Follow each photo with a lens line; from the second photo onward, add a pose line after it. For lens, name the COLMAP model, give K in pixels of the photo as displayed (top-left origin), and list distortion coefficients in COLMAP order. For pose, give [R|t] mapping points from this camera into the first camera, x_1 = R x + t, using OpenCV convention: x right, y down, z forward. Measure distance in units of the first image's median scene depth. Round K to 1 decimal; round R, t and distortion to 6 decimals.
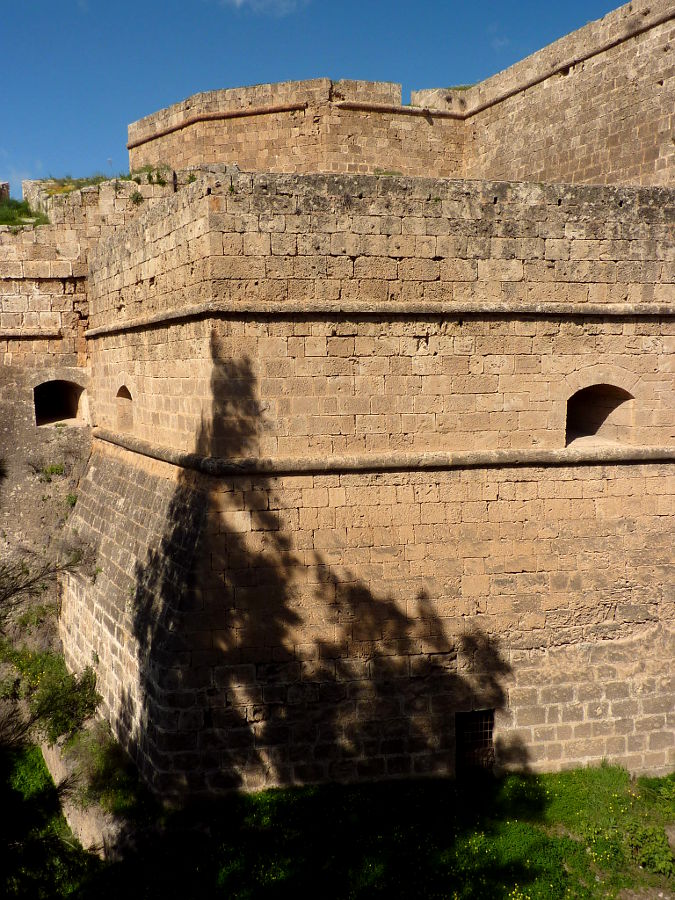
lens RADIAL K [[657.9, 0, 335.0], [0, 657.9, 472.4], [0, 0, 1]] dist [-0.016986, -0.012735]
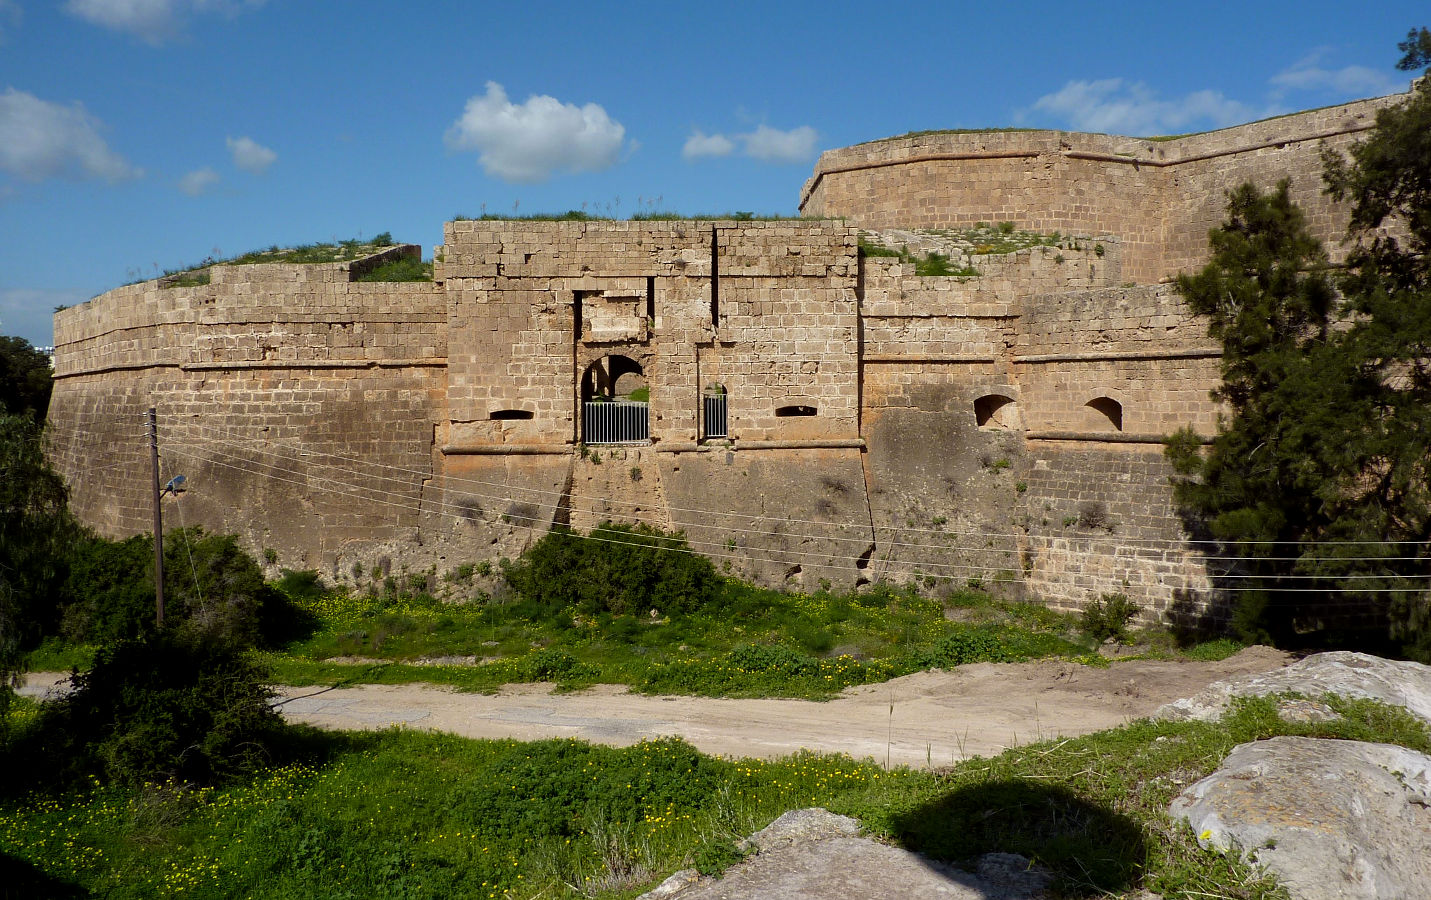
lens RADIAL K [[1029.3, 0, 715.0], [0, 1029.3, 448.9], [0, 0, 1]] dist [-0.039026, 0.004095]
pose [[0.992830, -0.008866, 0.119203, -1.021302], [0.021083, 0.994599, -0.101625, 0.132448], [-0.117658, 0.103410, 0.987655, -0.765569]]
